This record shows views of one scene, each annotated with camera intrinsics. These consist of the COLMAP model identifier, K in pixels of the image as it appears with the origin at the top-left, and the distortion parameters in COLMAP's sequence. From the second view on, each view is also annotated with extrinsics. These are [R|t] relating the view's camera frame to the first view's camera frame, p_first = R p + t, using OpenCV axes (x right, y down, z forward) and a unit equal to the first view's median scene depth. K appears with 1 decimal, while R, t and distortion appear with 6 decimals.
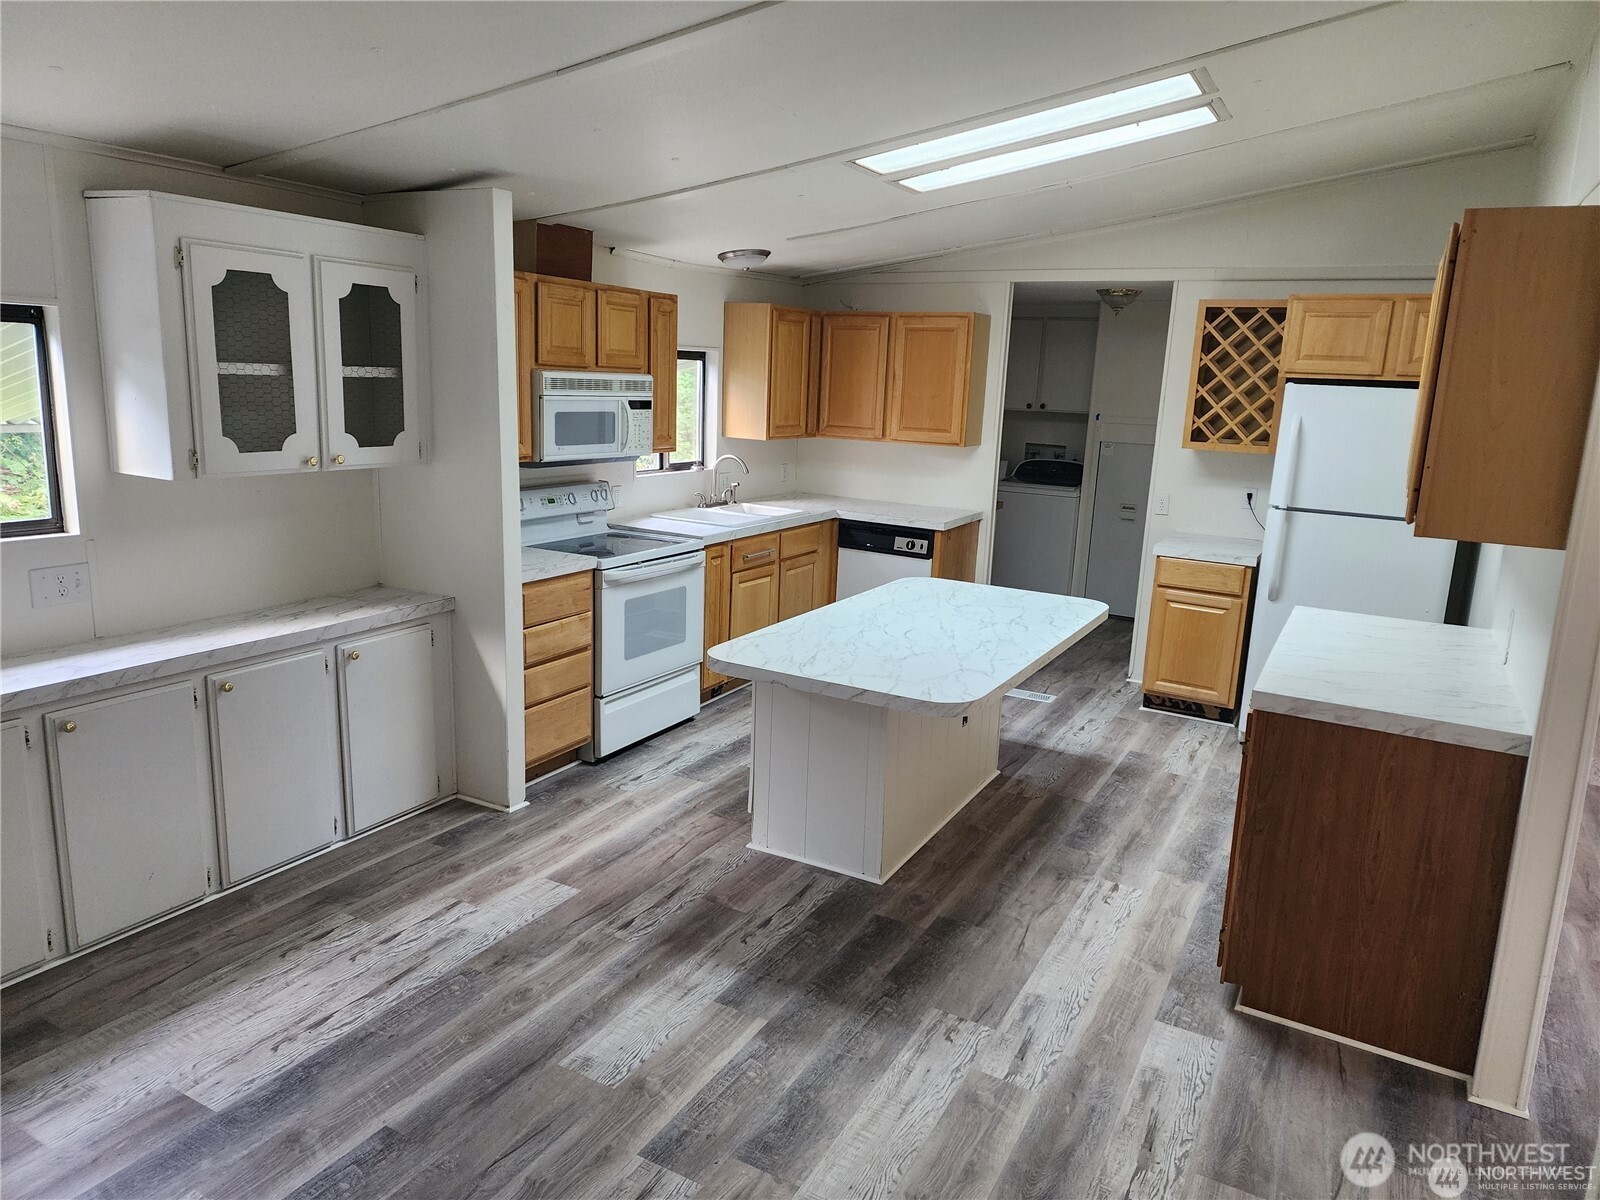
lens RADIAL K [[1070.3, 0, 812.0], [0, 1070.3, 596.8], [0, 0, 1]] dist [0.074772, -0.053902]
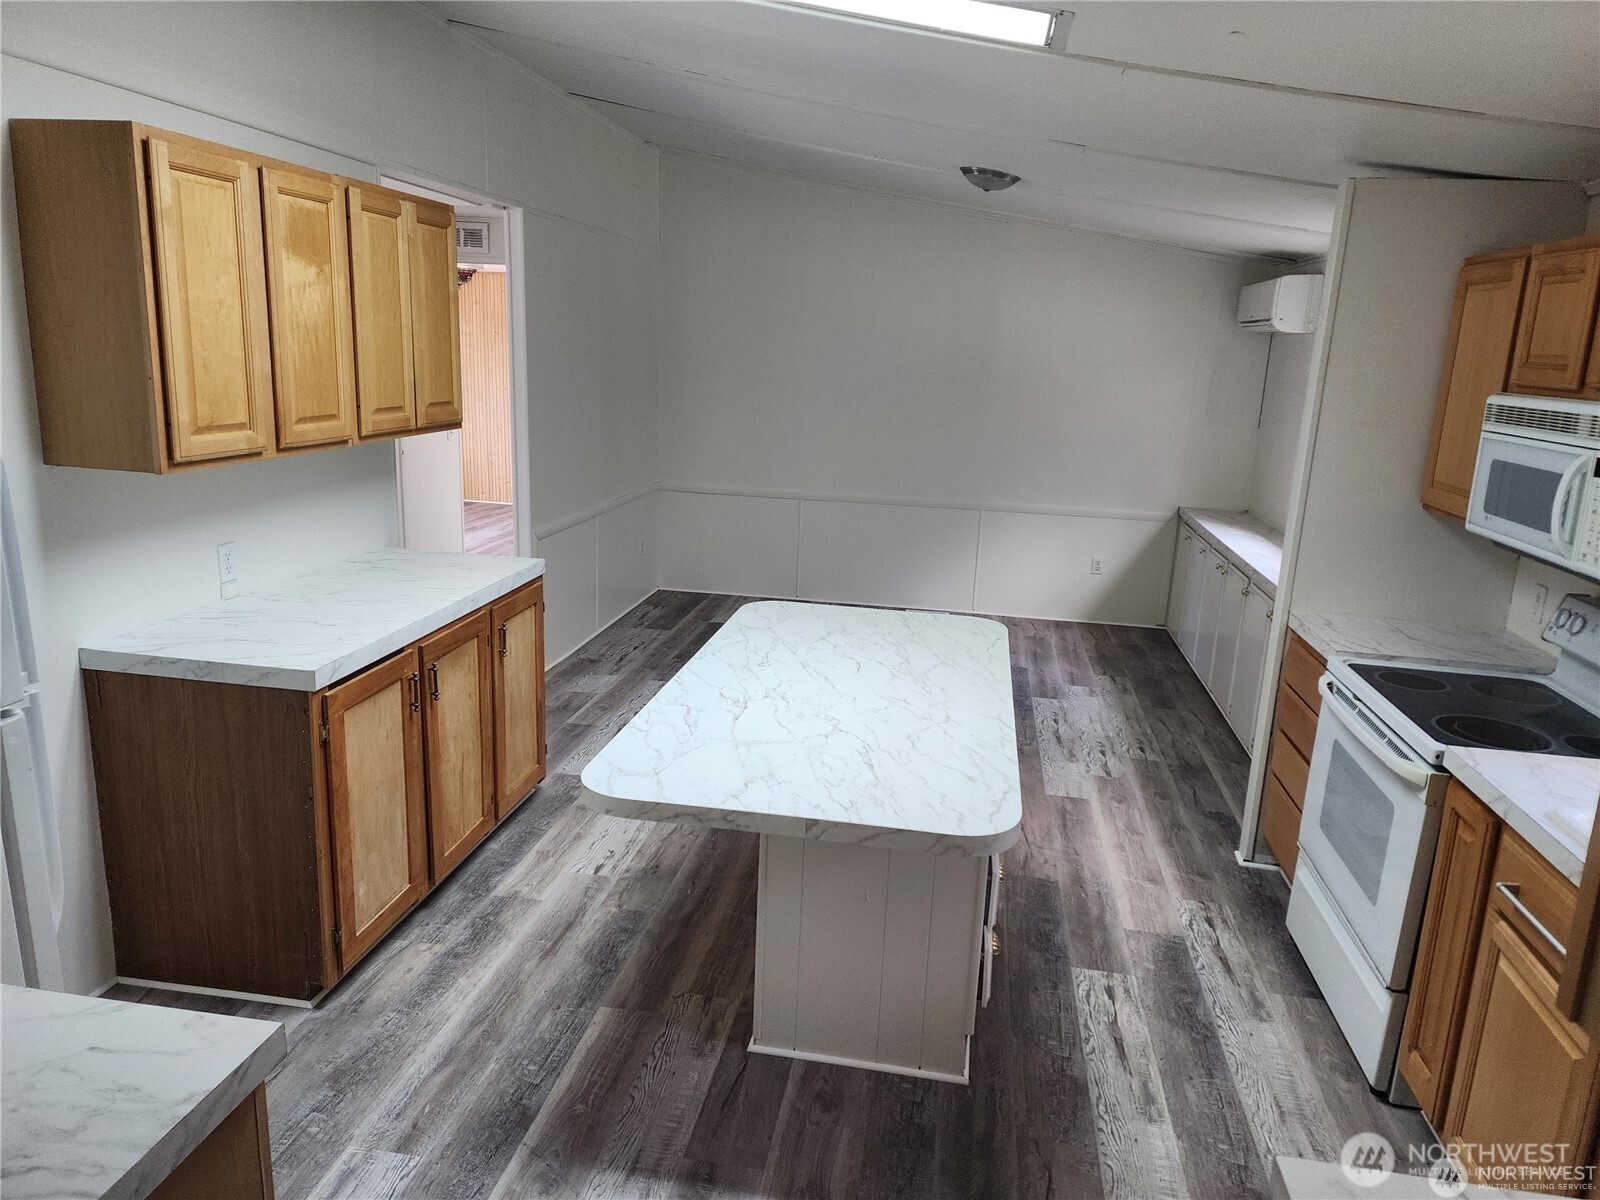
lens RADIAL K [[1070.3, 0, 810.5], [0, 1070.3, 594.2], [0, 0, 1]] dist [0.074772, -0.053902]
pose [[-0.940856, -0.004276, -0.338779, 0.397337], [-0.147266, 0.905683, 0.397556, -0.332596], [0.305127, 0.423934, -0.852747, 1.640882]]
